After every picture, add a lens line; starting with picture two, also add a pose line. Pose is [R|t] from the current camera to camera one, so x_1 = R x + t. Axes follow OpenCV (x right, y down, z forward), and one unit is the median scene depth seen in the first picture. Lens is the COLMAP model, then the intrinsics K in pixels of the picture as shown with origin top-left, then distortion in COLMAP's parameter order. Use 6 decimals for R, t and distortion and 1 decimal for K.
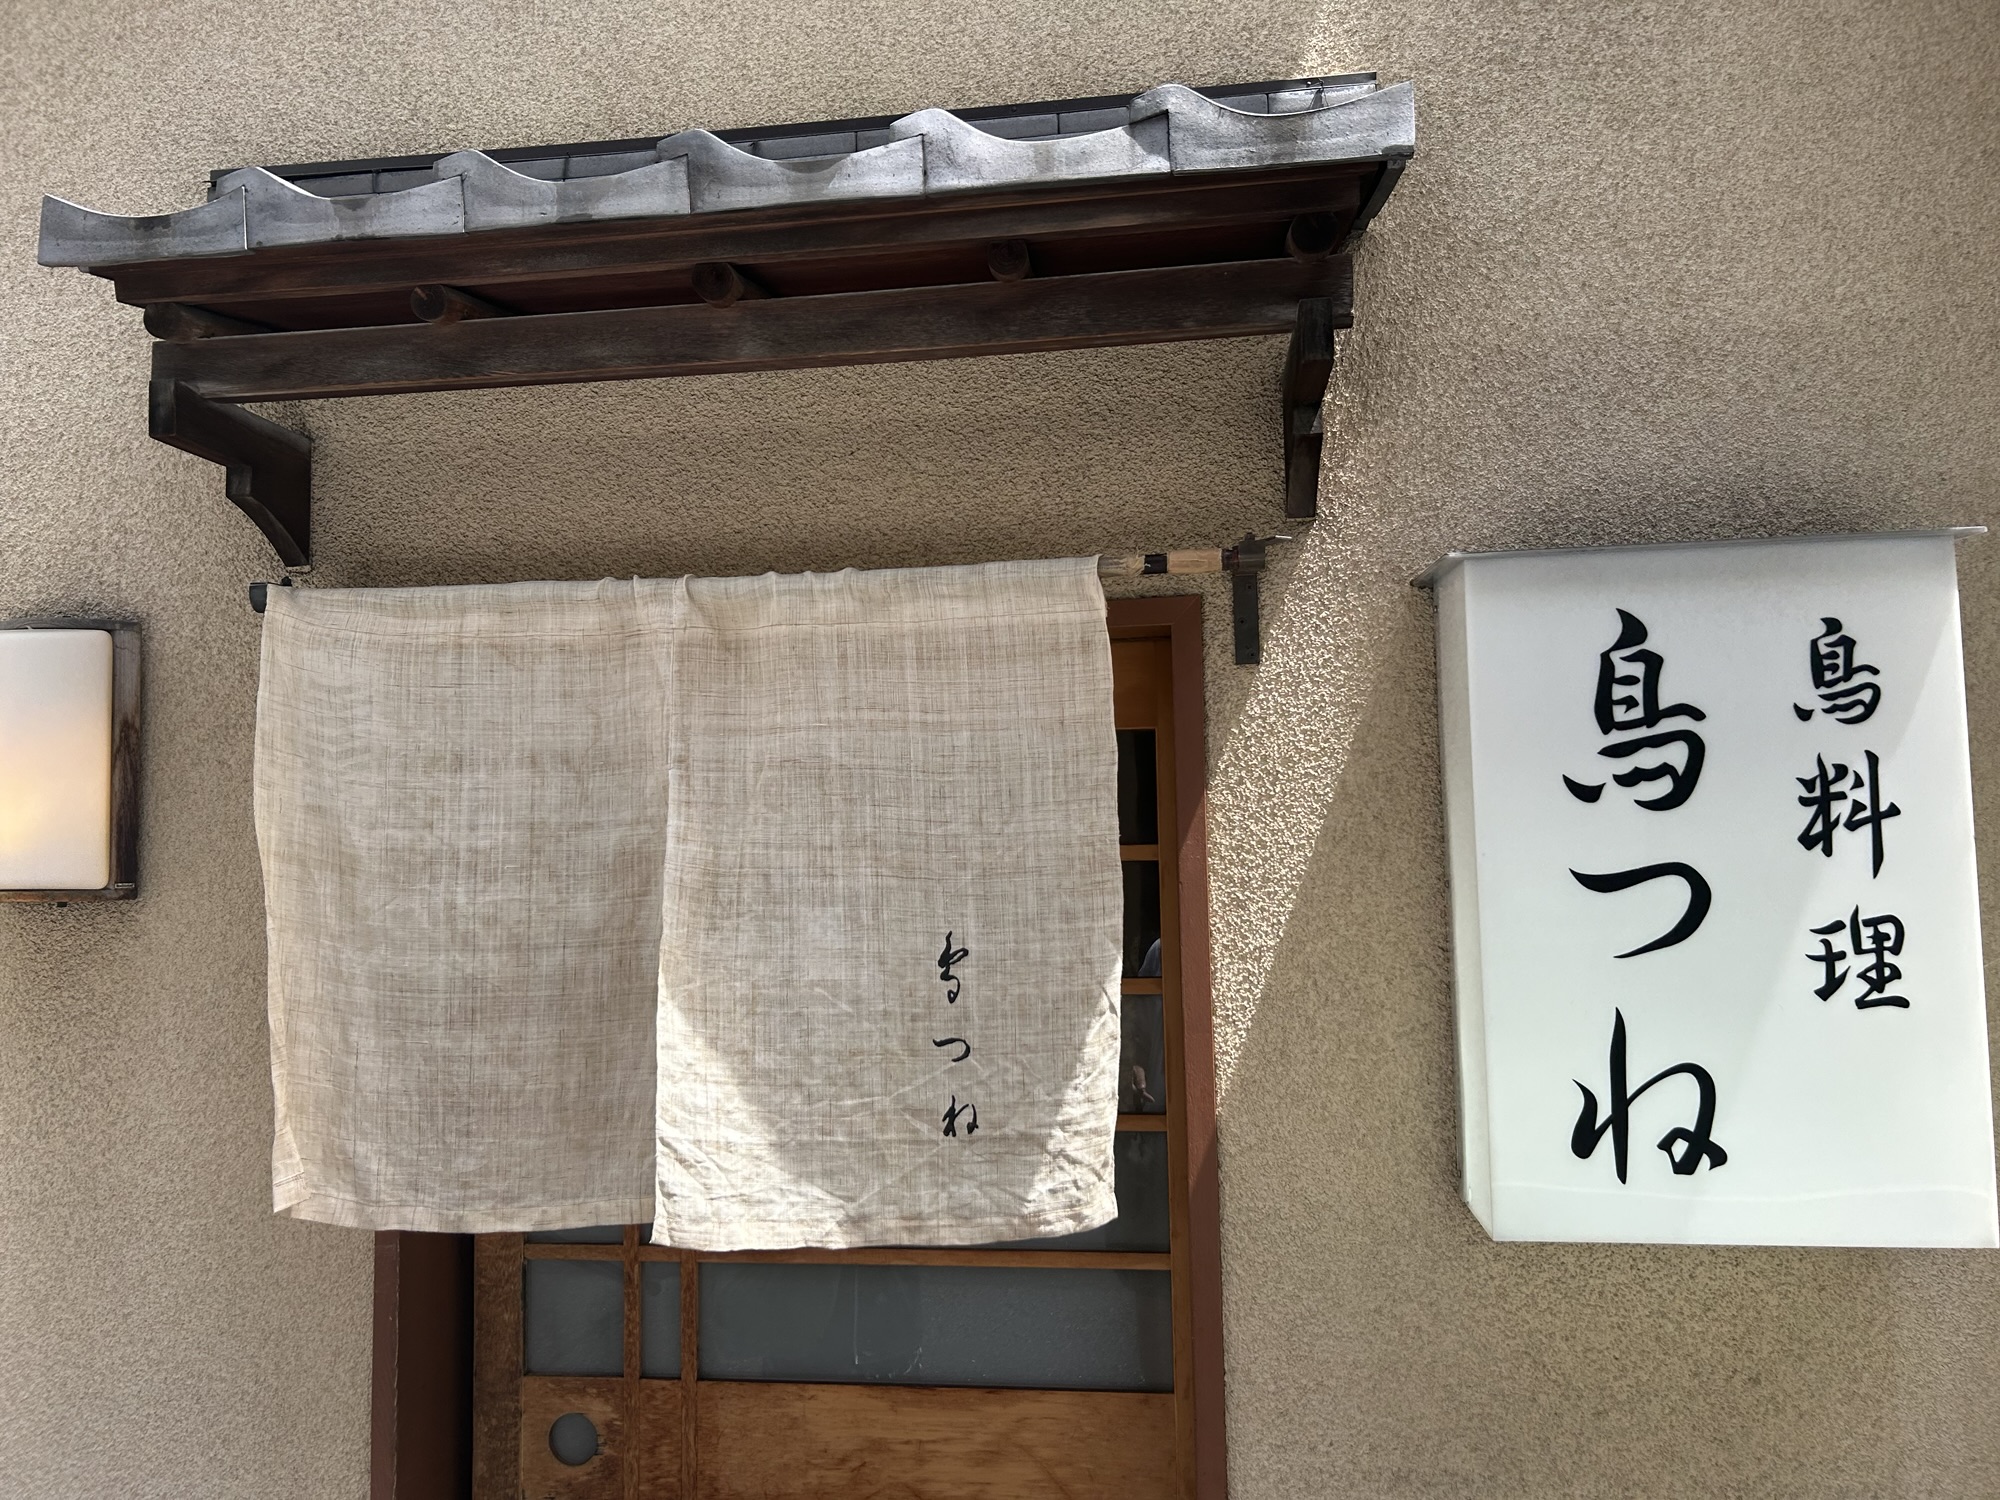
lens RADIAL K [[1603.6, 0, 1000.0], [0, 1603.6, 750.0], [0, 0, 1]] dist [-0.004202, -0.055849]
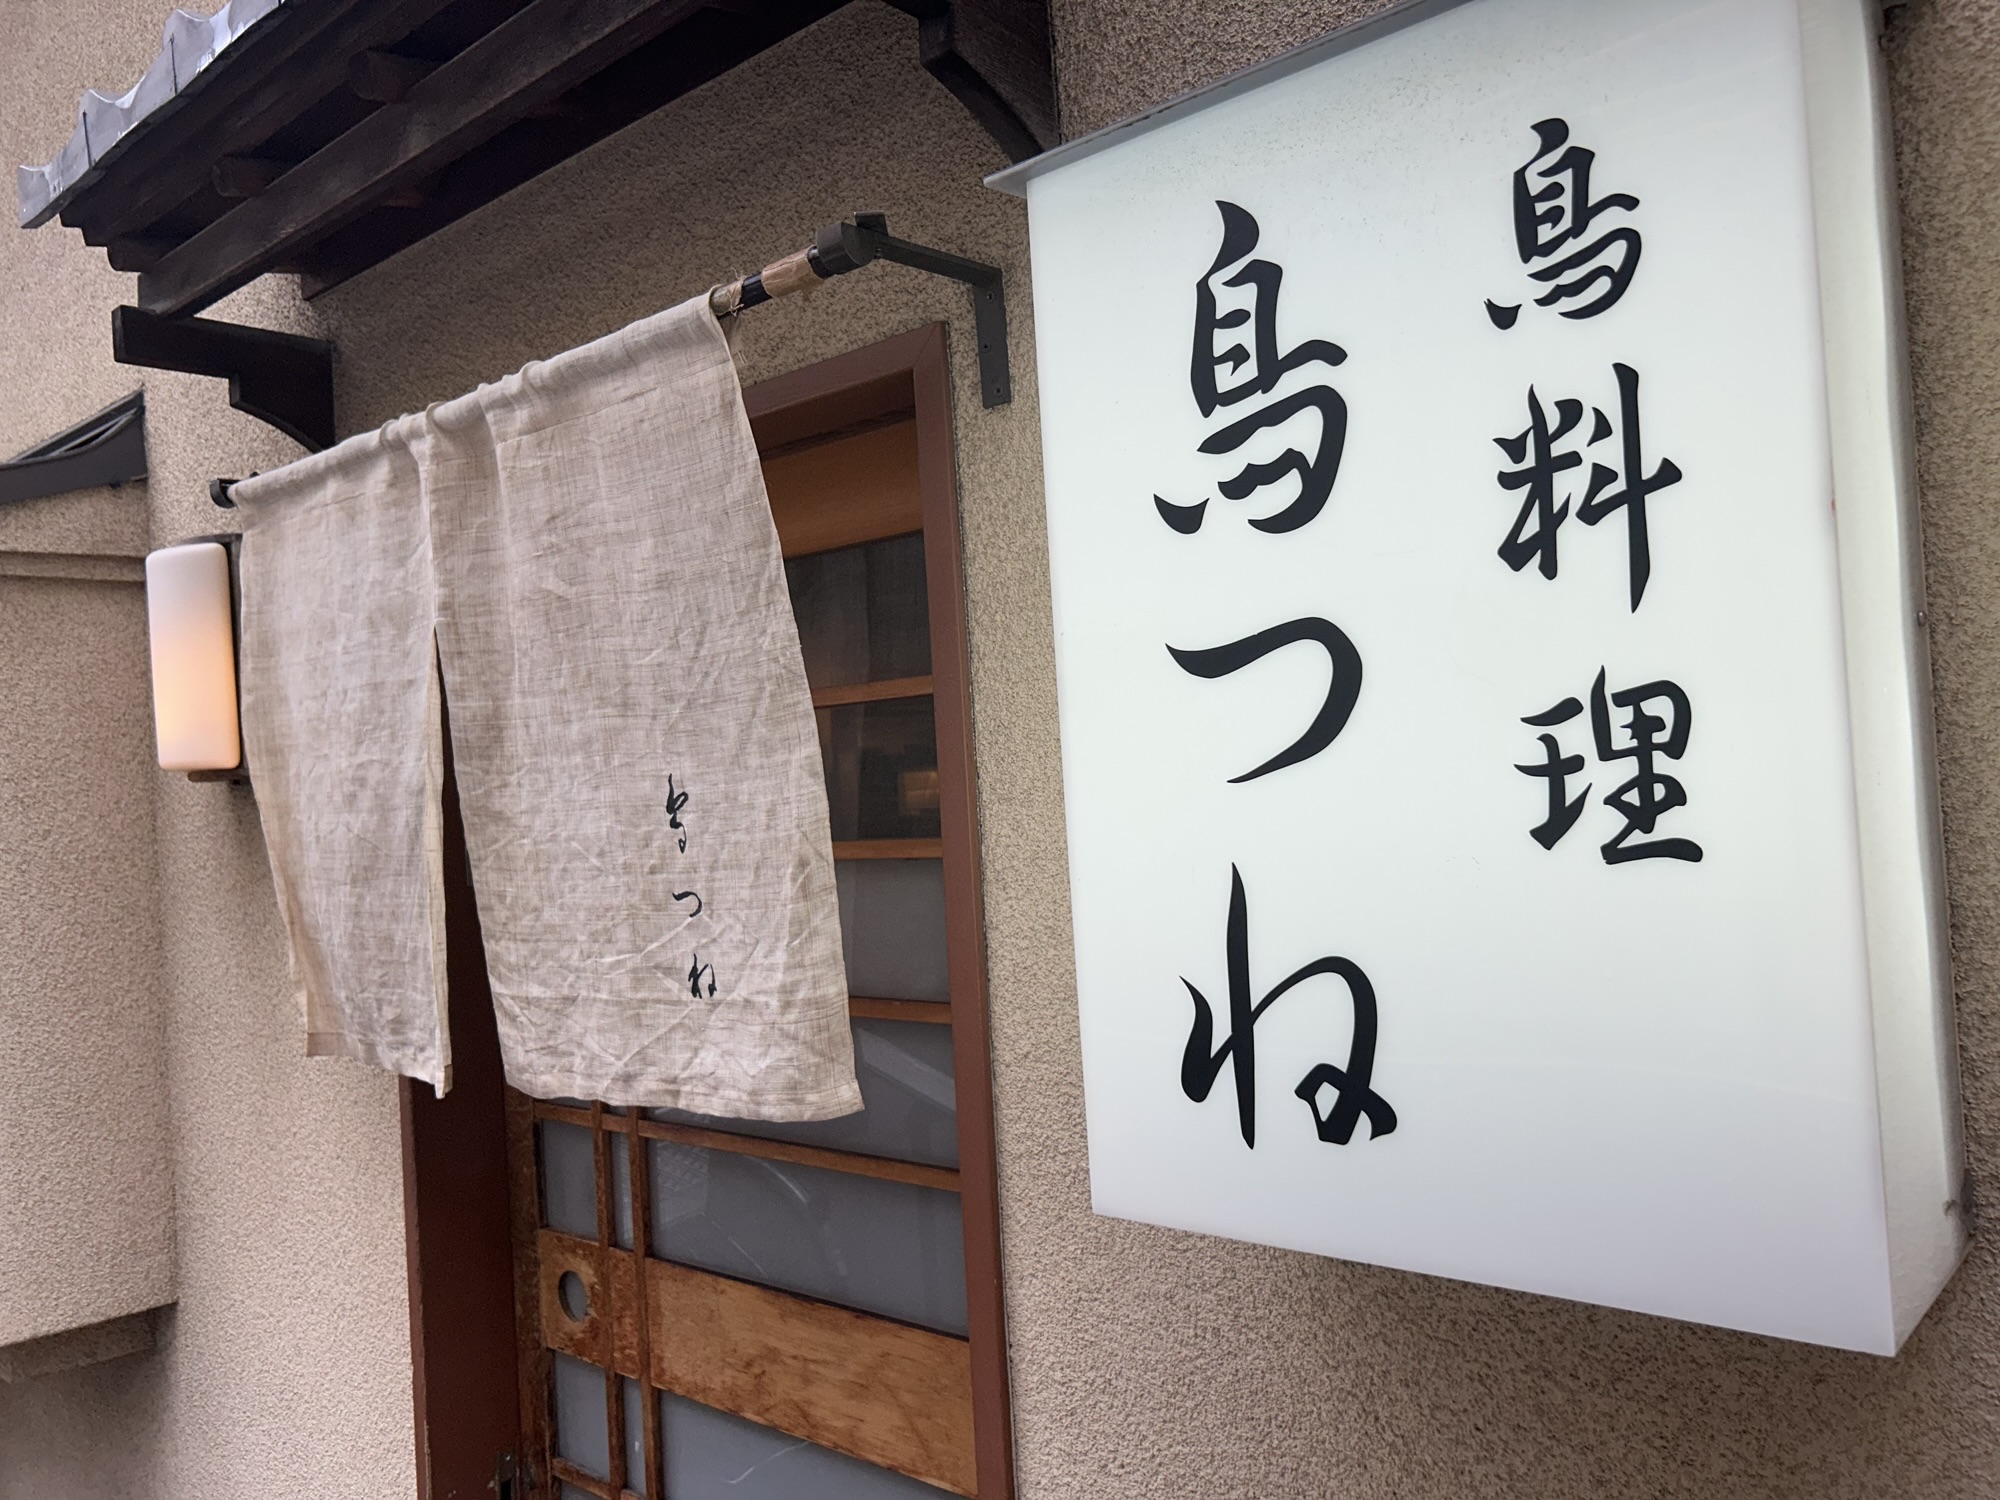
lens RADIAL K [[1611.8, 0, 997.0], [0, 1611.8, 786.2], [0, 0, 1]] dist [0.012405, -0.114260]
pose [[0.805666, -0.029001, -0.591660, 0.671849], [0.081740, 0.994689, 0.062549, 0.084906], [0.586704, -0.098756, 0.803757, 0.449068]]
